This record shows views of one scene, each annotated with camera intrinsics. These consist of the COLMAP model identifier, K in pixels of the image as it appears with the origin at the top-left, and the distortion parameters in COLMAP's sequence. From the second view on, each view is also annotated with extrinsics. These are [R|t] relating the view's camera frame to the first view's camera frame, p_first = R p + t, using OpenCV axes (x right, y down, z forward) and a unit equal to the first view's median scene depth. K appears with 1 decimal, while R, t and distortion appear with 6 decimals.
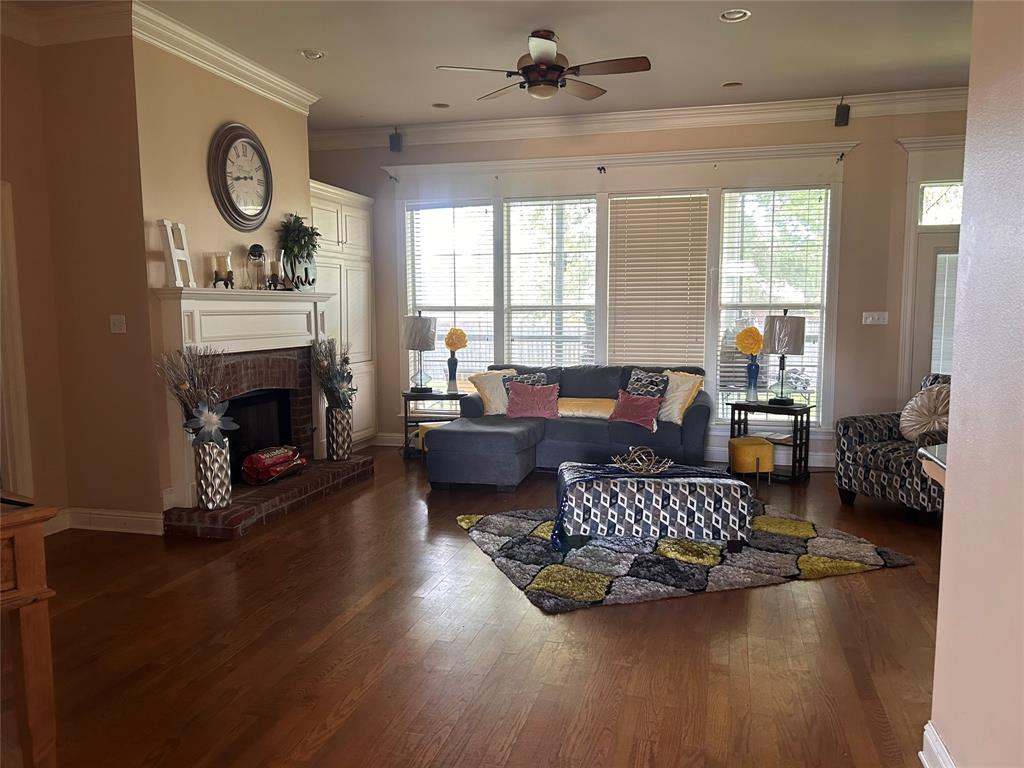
lens RADIAL K [[775.7, 0, 507.5], [0, 775.7, 390.5], [0, 0, 1]] dist [0.010865, -0.002137]
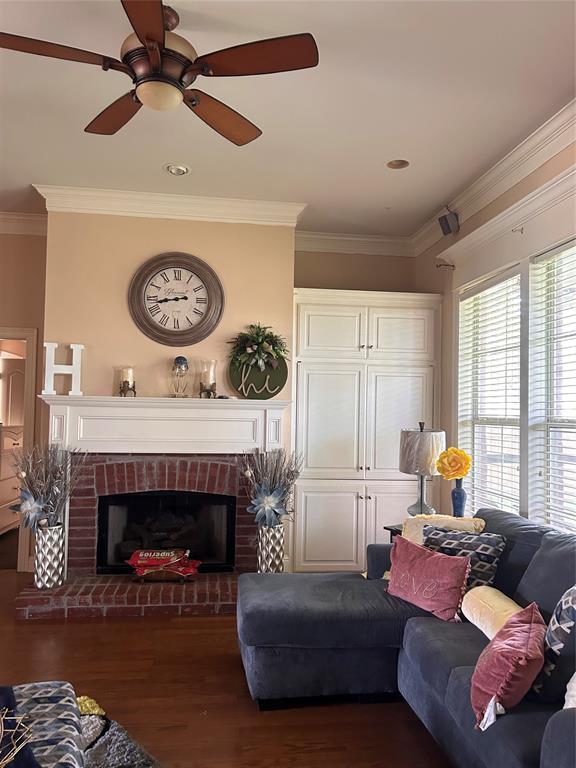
lens RADIAL K [[581.8, 0, 288.2], [0, 581.8, 387.0], [0, 0, 1]] dist [0.010865, -0.002137]
pose [[0.393524, -0.032290, -0.918747, 0.475190], [-0.116309, 0.989604, -0.084599, -0.091879], [0.911927, 0.140151, 0.385677, 0.809374]]
